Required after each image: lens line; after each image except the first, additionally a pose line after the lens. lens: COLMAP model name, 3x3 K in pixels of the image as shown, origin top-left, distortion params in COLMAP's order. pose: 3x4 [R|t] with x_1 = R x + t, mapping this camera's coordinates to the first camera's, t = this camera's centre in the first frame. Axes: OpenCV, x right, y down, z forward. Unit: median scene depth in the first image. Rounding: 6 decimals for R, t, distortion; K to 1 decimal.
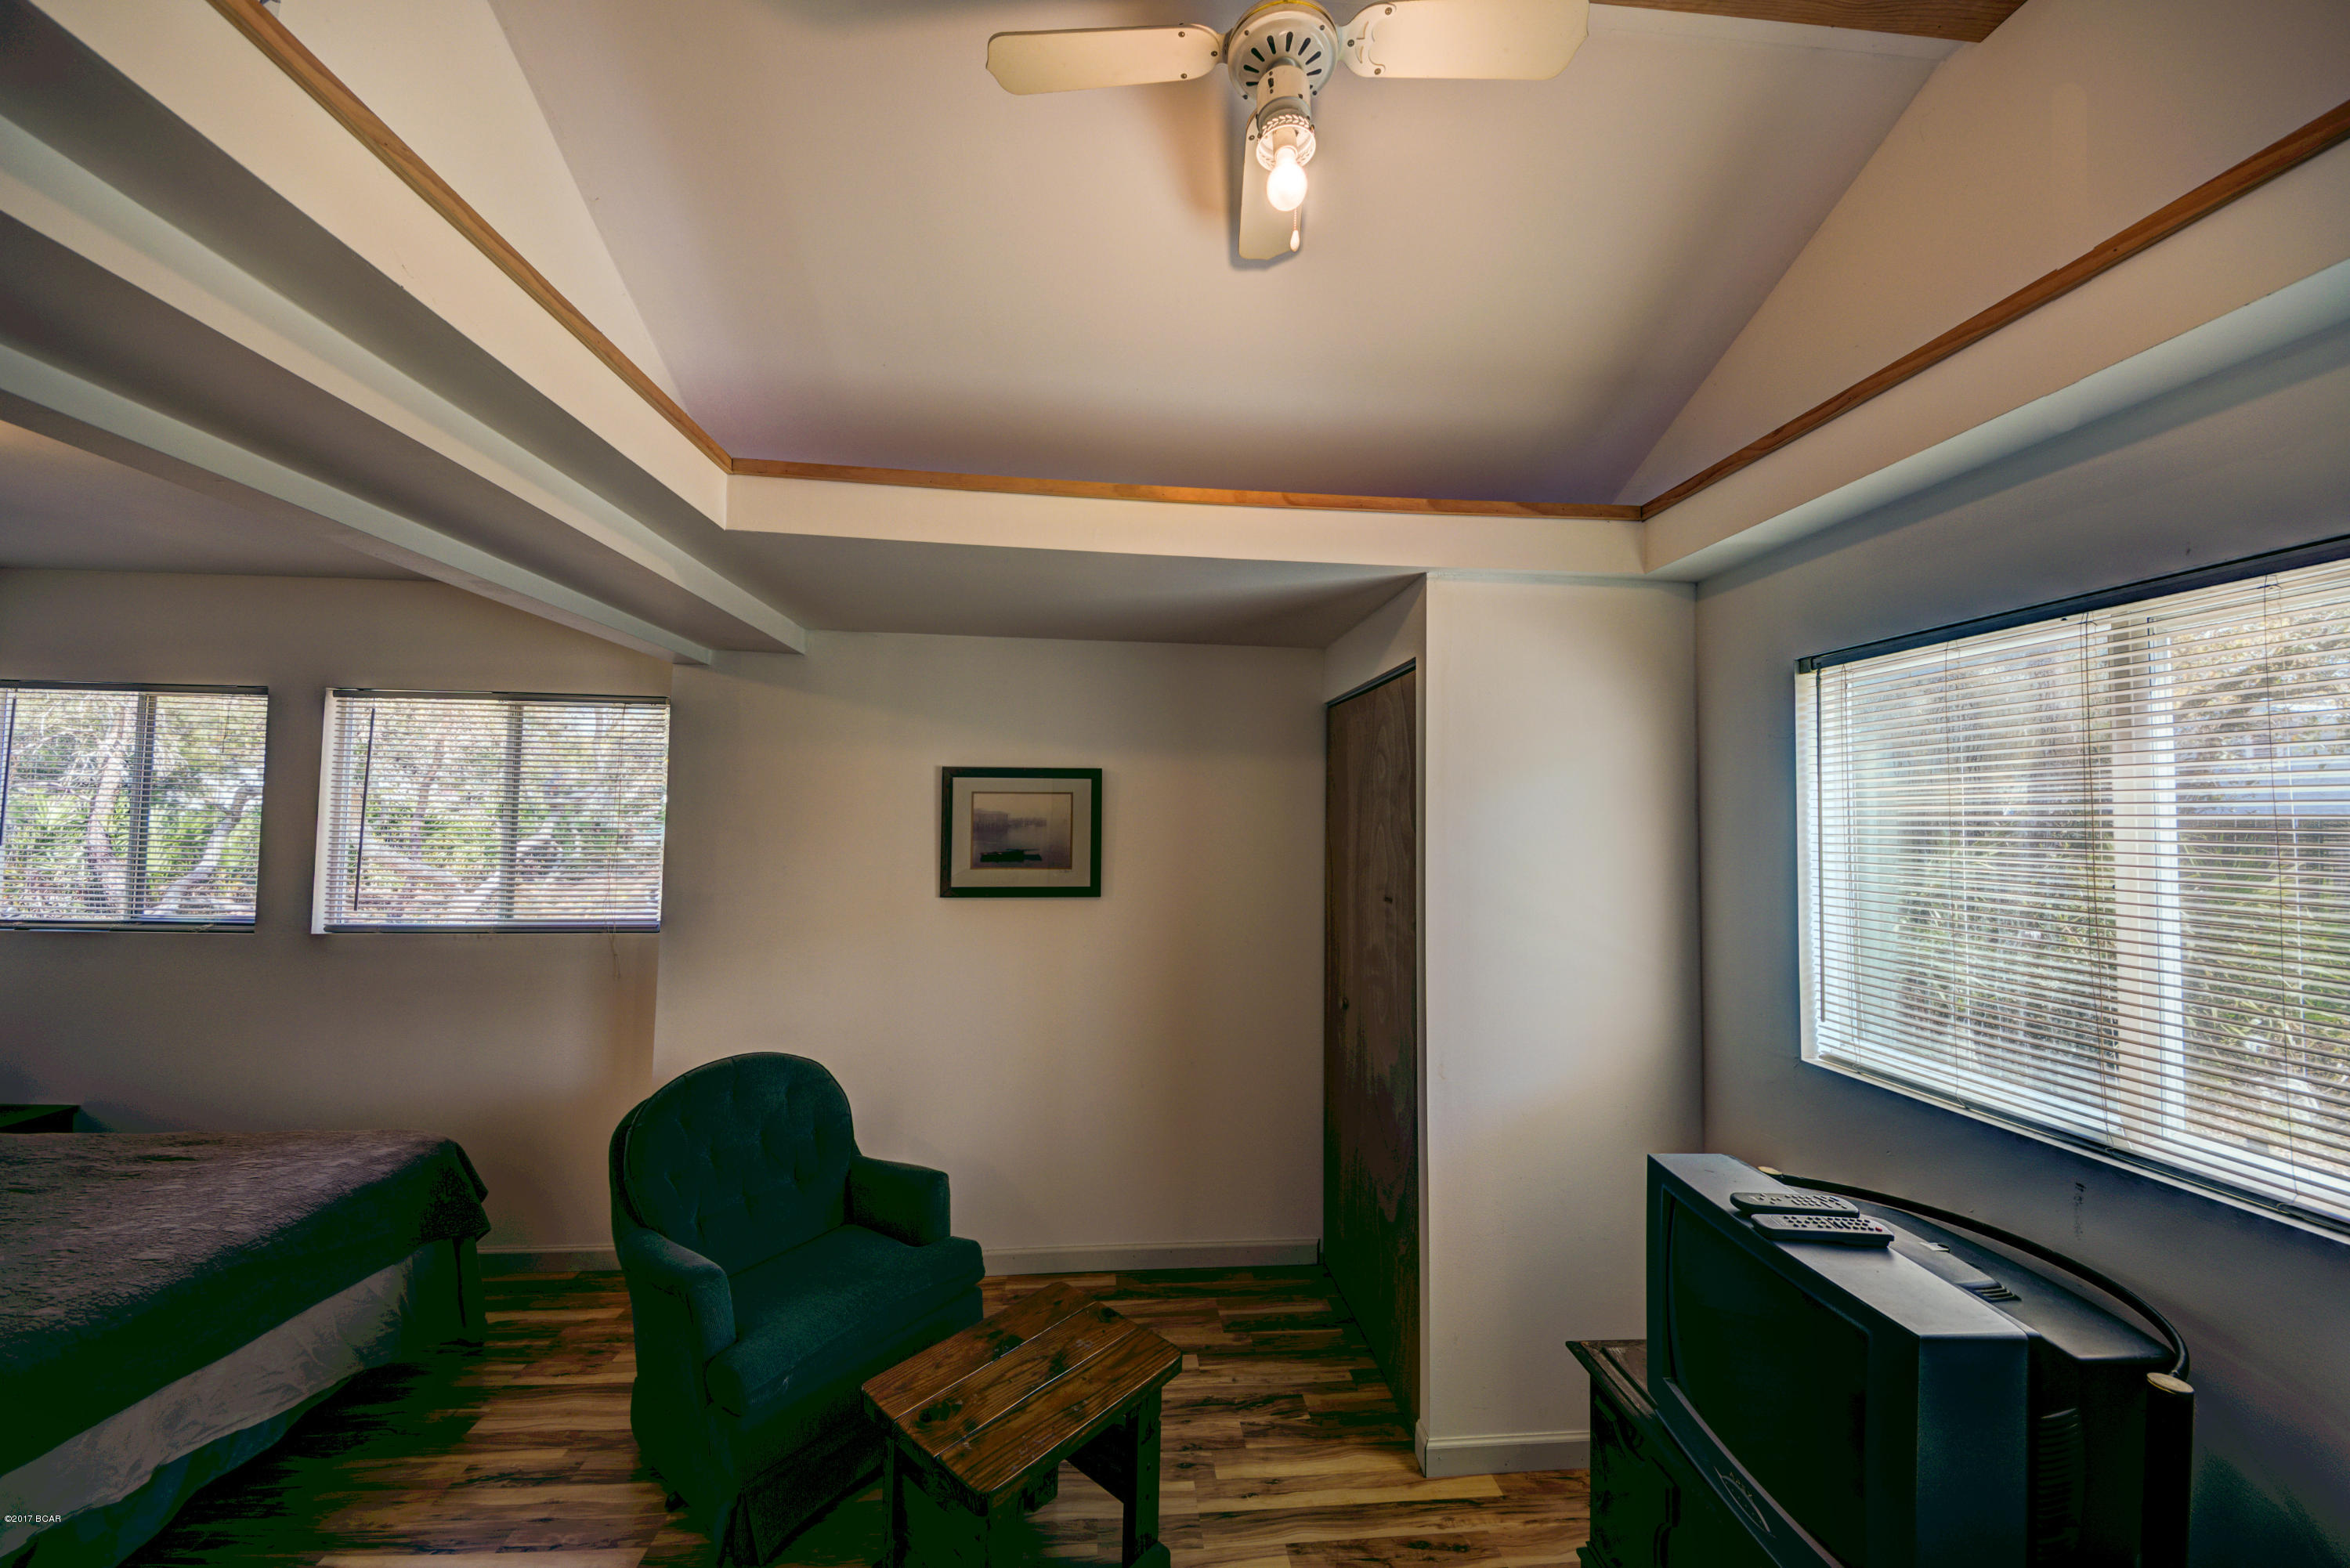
lens RADIAL K [[813.3, 0, 1185.6], [0, 813.3, 788.3], [0, 0, 1]] dist [0.001444, -0.000050]
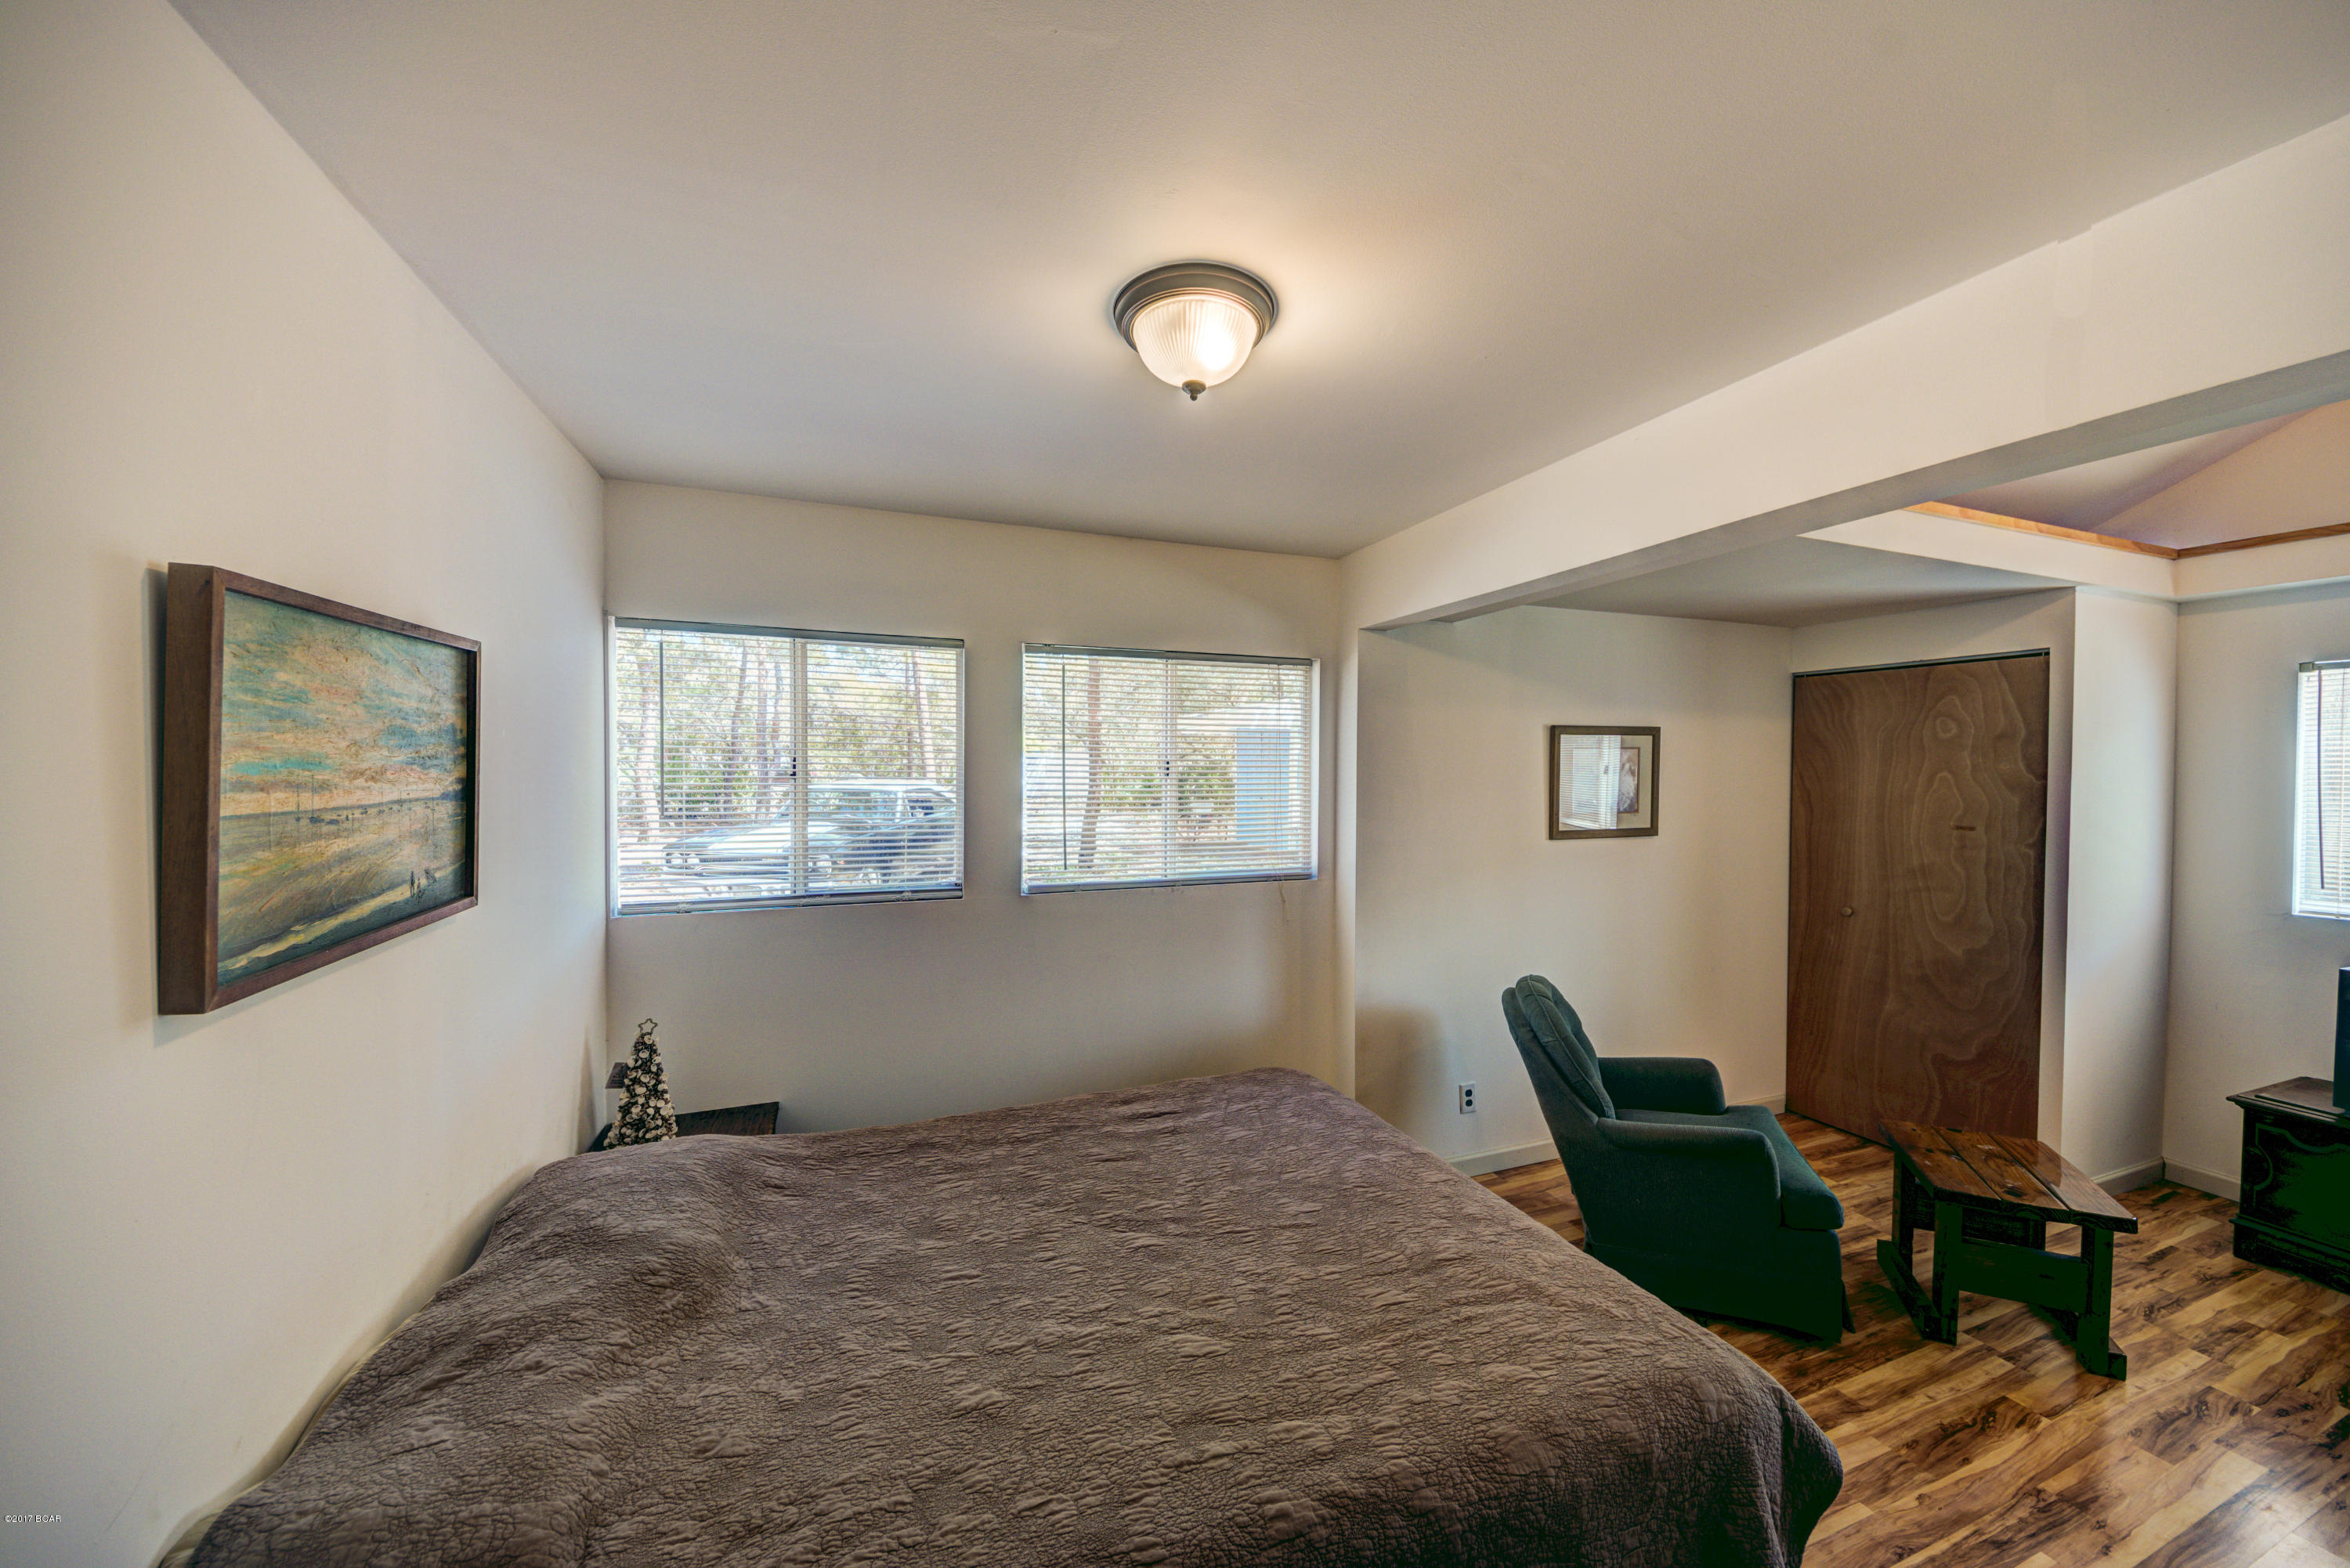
lens RADIAL K [[836.1, 0, 1175.0], [0, 836.1, 784.0], [0, 0, 1]] dist [0.001016, -0.000018]
pose [[0.966554, -0.017545, 0.255863, -1.131914], [-0.000271, 0.997587, 0.069428, -0.026502], [-0.256464, -0.067175, 0.964217, 0.004471]]
